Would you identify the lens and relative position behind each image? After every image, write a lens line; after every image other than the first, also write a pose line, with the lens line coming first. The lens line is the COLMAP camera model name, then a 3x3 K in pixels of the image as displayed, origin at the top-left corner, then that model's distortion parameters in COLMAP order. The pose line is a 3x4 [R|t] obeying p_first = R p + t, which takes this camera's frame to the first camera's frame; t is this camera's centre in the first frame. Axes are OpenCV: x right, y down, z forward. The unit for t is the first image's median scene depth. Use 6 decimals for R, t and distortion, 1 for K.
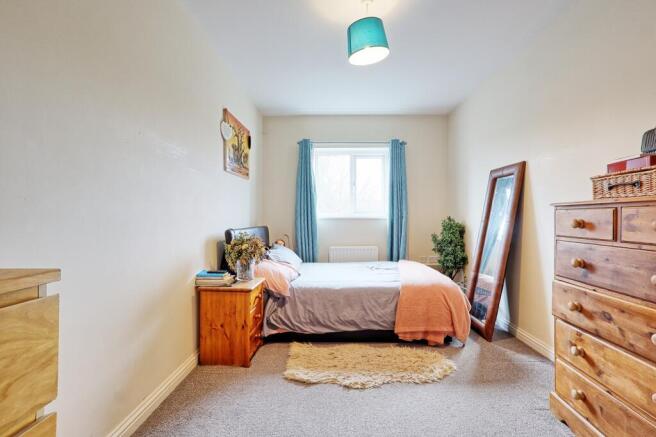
lens RADIAL K [[299.6, 0, 328.0], [0, 299.6, 218.5], [0, 0, 1]] dist [-0.002123, 0.013295]
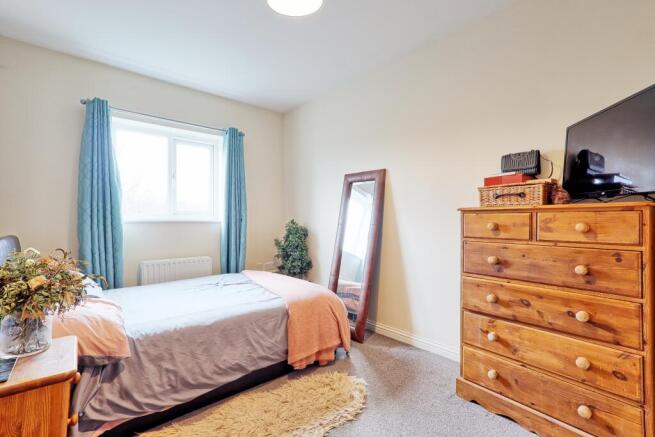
lens RADIAL K [[305.3, 0, 330.2], [0, 305.3, 219.8], [0, 0, 1]] dist [-0.039171, 0.046687]
pose [[0.749515, 0.005093, 0.661968, -0.231740], [-0.000215, 0.999972, -0.007450, 0.000930], [-0.661987, 0.005441, 0.749495, 0.310211]]
